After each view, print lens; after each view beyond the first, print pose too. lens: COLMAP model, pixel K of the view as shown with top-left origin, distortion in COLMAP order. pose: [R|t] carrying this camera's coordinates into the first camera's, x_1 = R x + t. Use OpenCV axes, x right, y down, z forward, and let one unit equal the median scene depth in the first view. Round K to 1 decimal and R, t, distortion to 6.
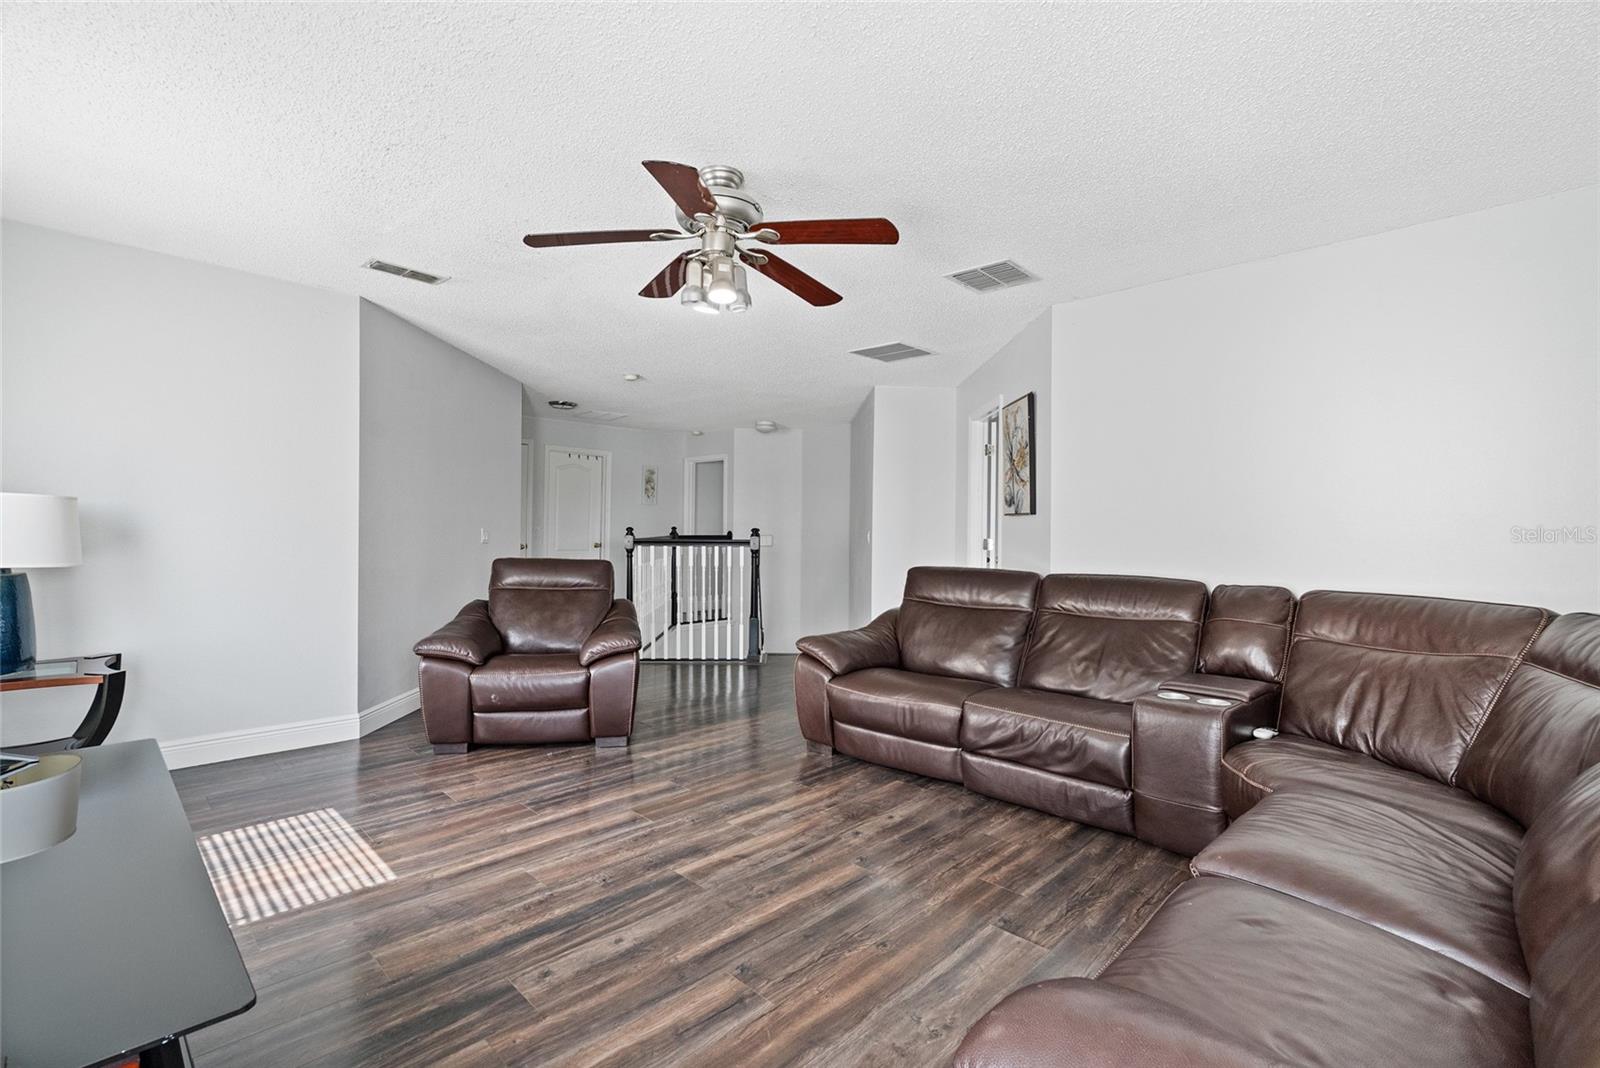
lens RADIAL K [[715.6, 0, 795.3], [0, 715.6, 534.0], [0, 0, 1]] dist [-0.008093, 0.001213]
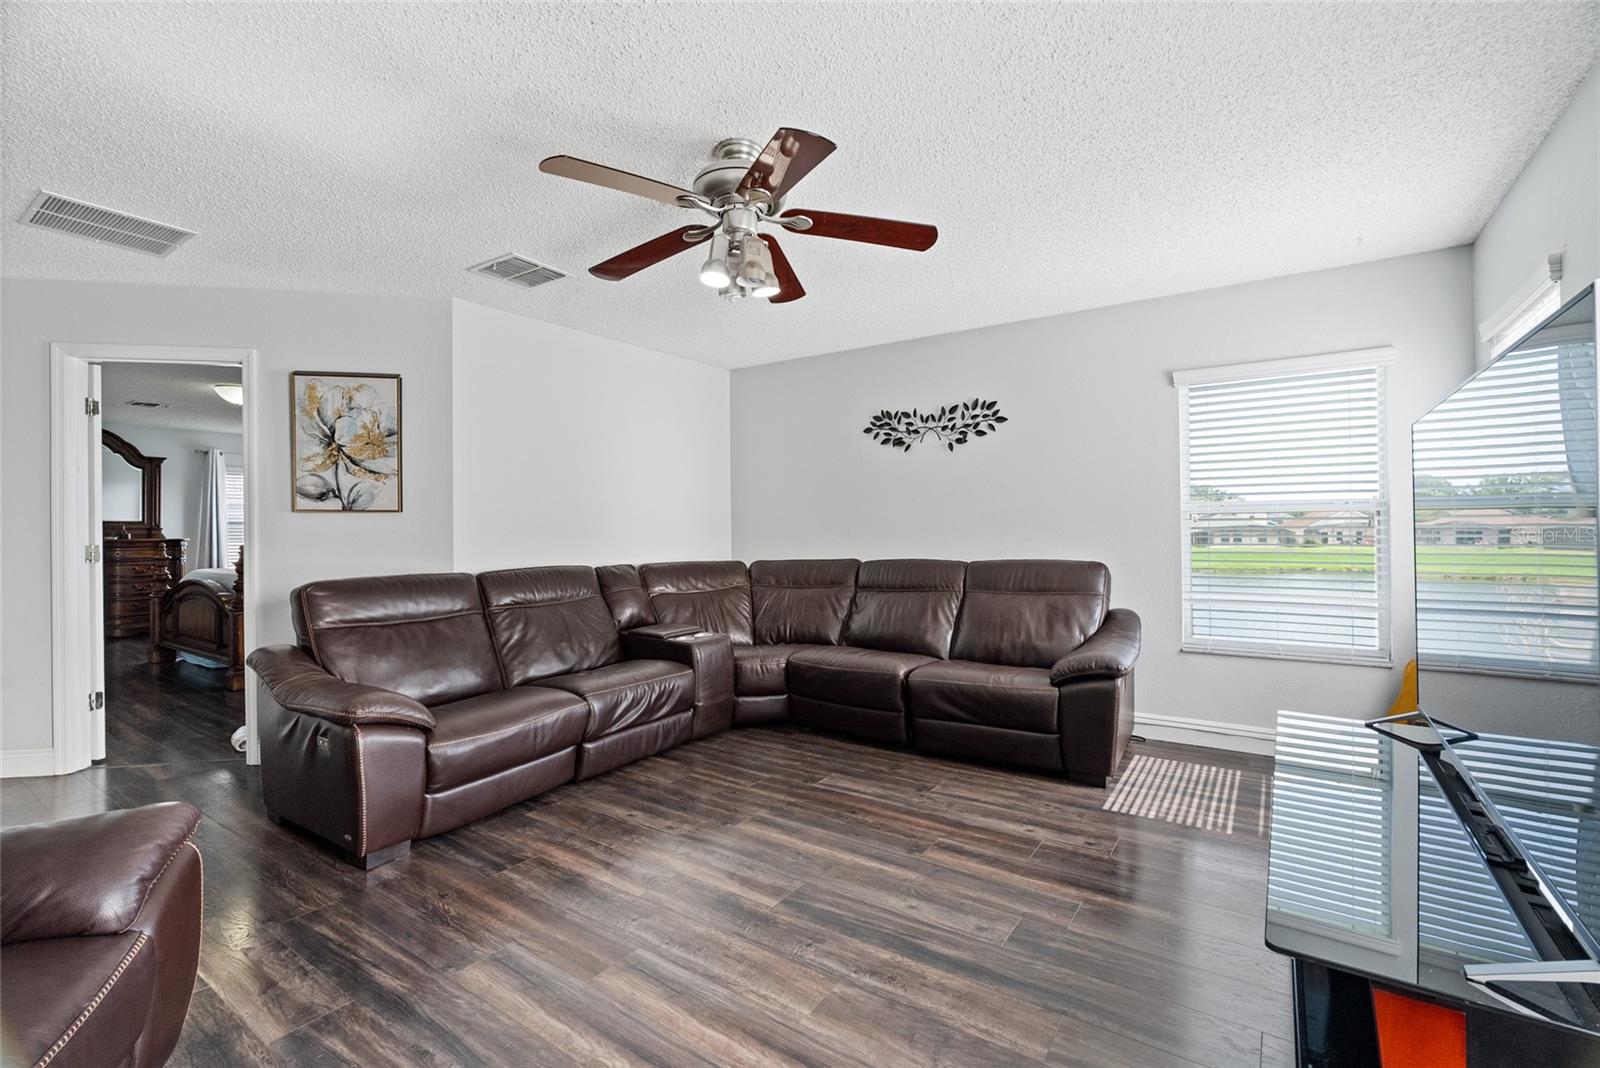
lens RADIAL K [[715.6, 0, 793.7], [0, 715.6, 525.7], [0, 0, 1]] dist [-0.008093, 0.001213]
pose [[-0.171089, -0.005343, 0.985241, -1.026107], [0.012856, 0.999888, 0.007655, -0.017425], [-0.985172, 0.013976, -0.171001, 1.082248]]
